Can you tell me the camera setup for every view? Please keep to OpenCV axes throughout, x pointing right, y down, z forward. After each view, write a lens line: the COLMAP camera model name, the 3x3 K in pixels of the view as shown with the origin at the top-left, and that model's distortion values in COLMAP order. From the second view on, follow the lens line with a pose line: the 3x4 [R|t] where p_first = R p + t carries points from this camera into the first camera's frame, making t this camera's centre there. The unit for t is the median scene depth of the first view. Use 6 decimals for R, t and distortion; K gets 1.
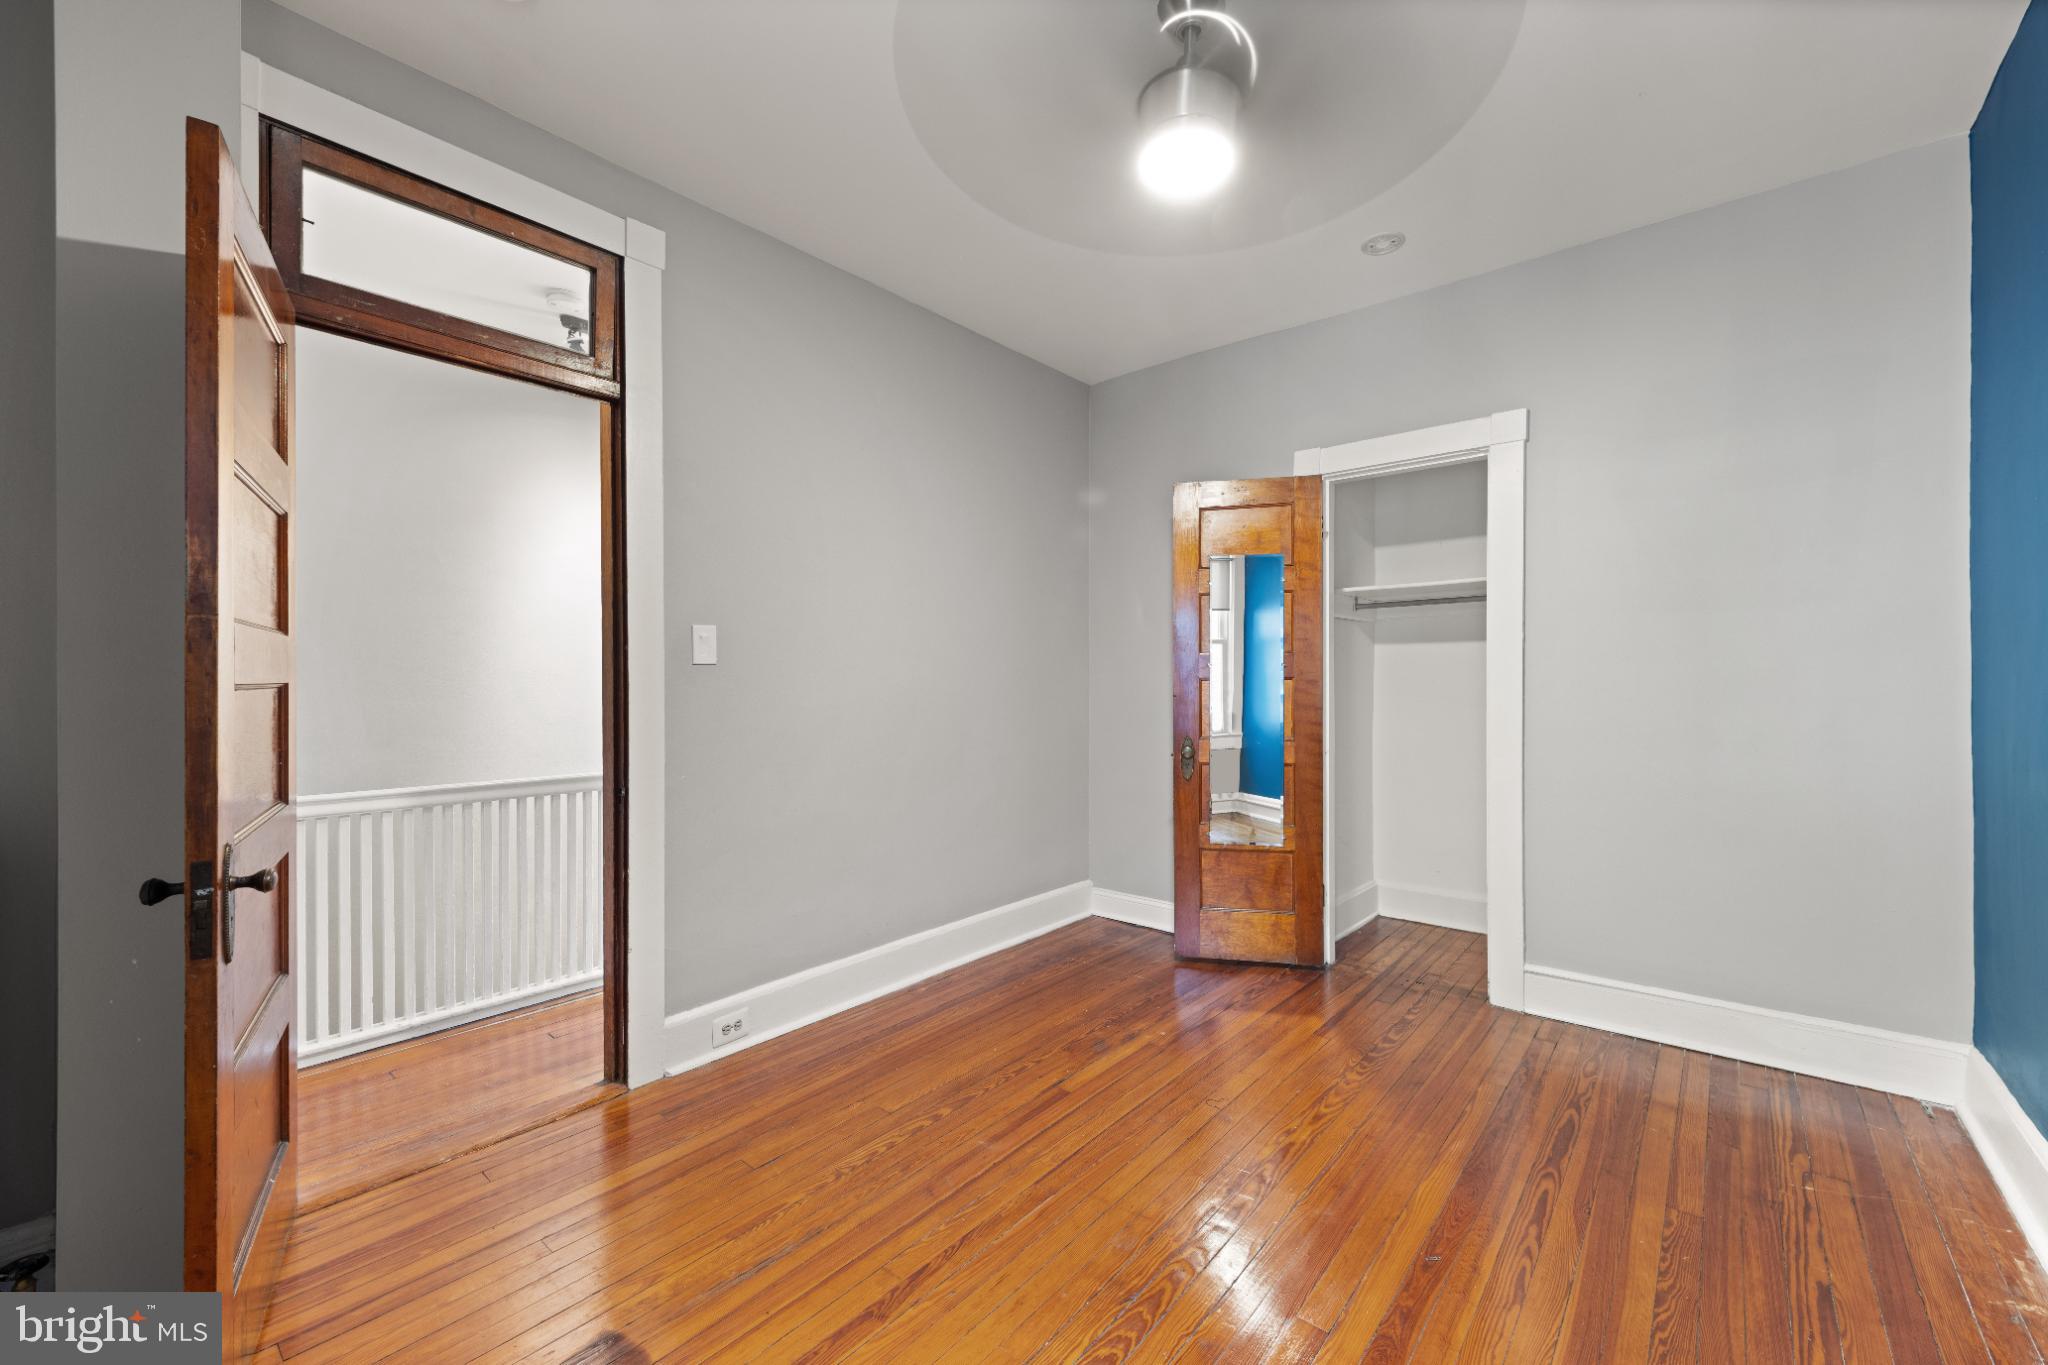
lens RADIAL K [[818.4, 0, 1035.4], [0, 818.4, 678.5], [0, 0, 1]] dist [0.001856, -0.000468]
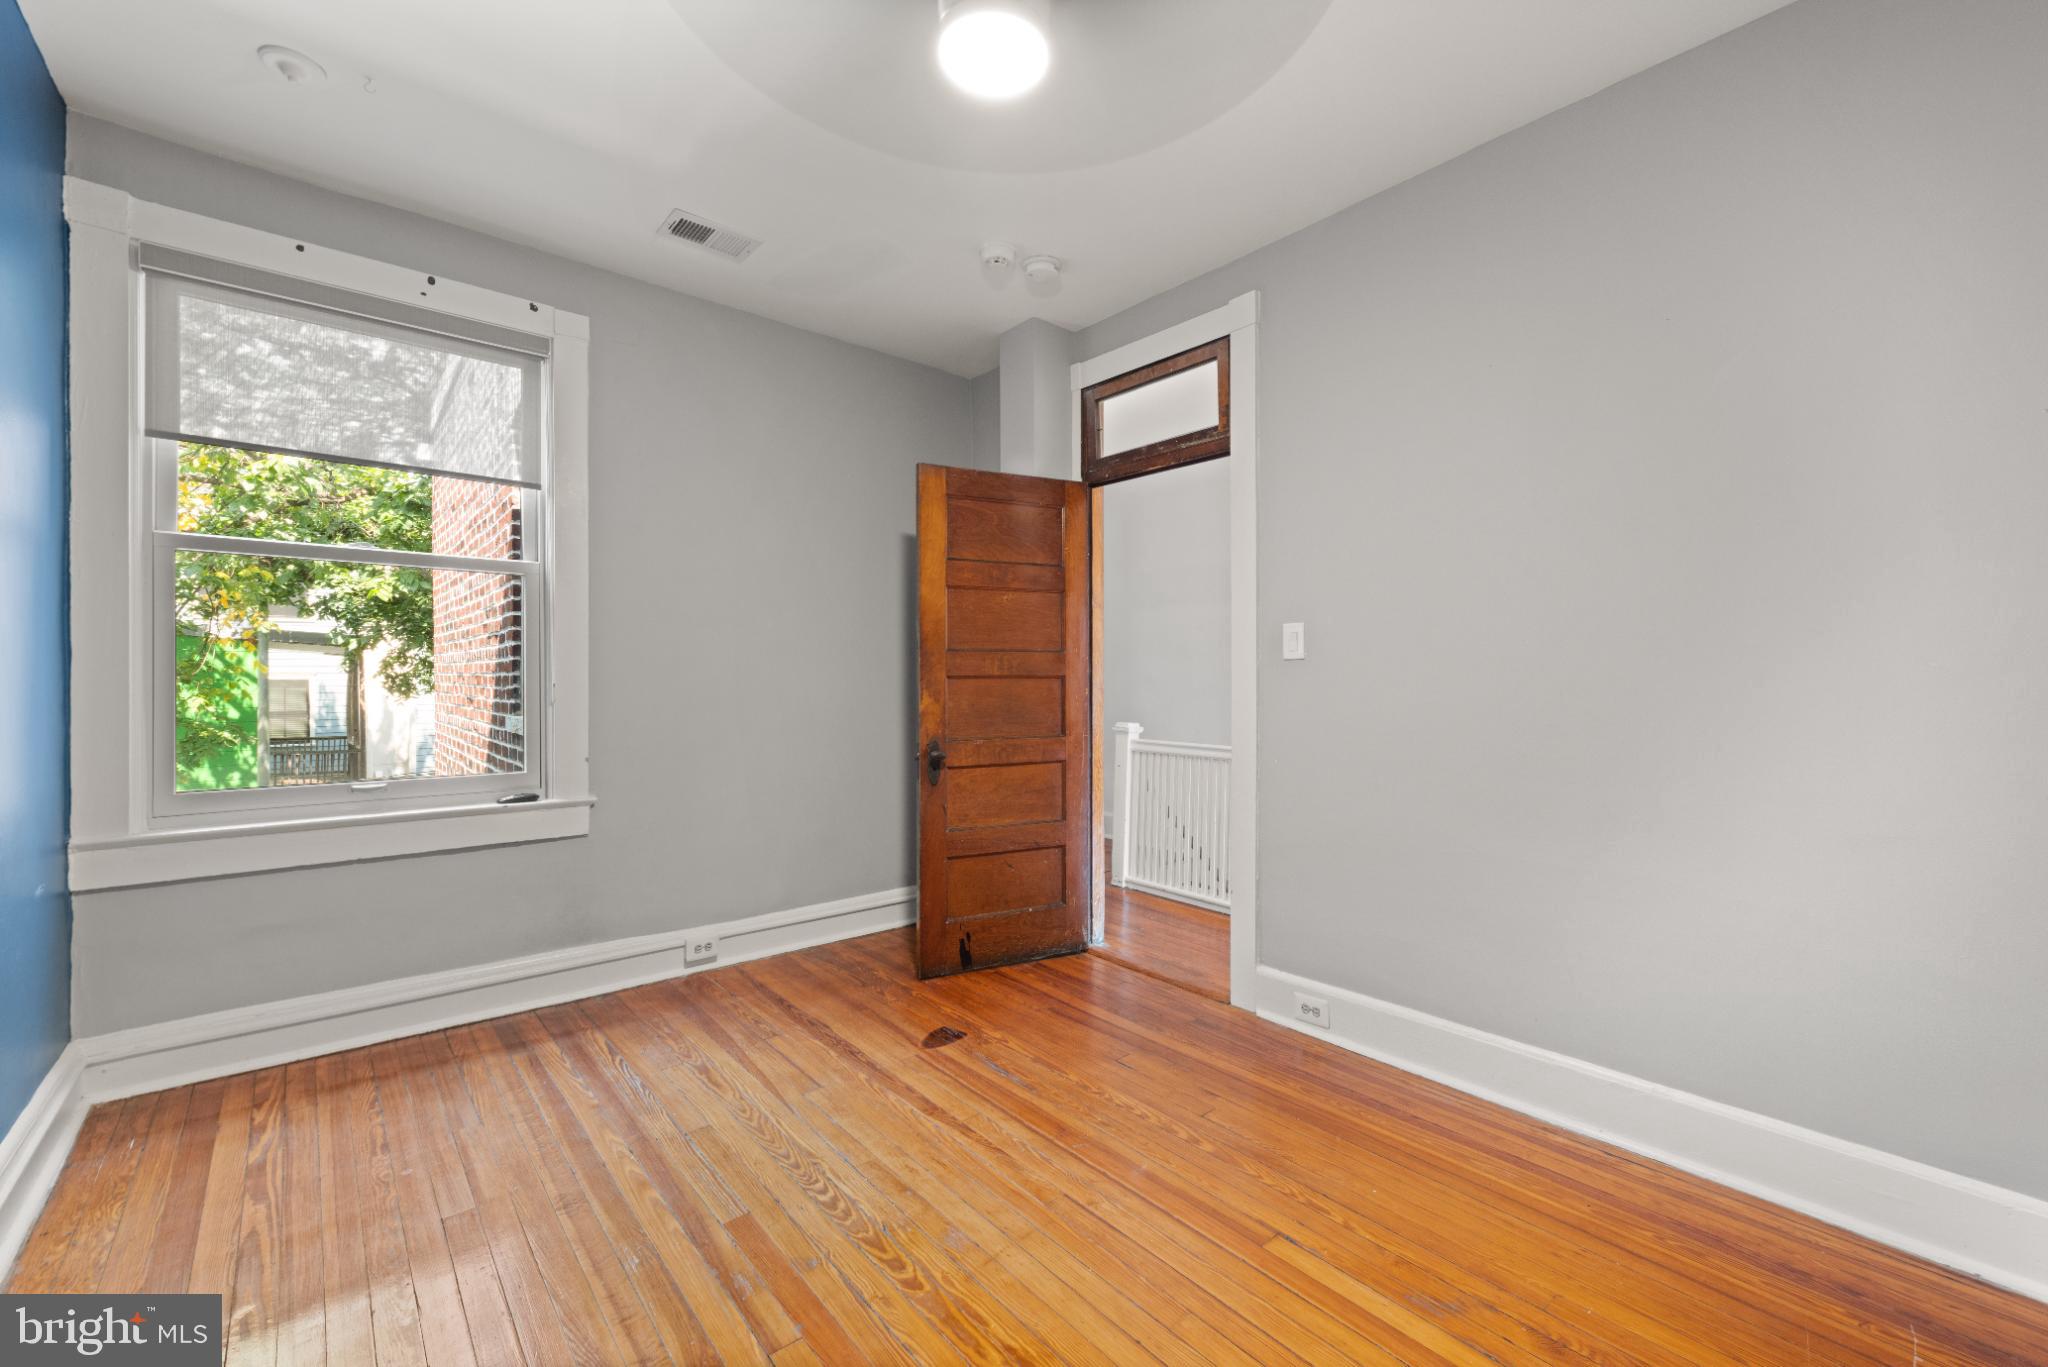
lens RADIAL K [[818.4, 0, 1036.0], [0, 818.4, 680.4], [0, 0, 1]] dist [0.001856, -0.000468]
pose [[-0.164063, 0.007199, -0.986424, 0.791581], [0.001940, 0.999974, 0.006975, 0.002112], [0.986448, -0.000769, -0.164072, 0.932761]]
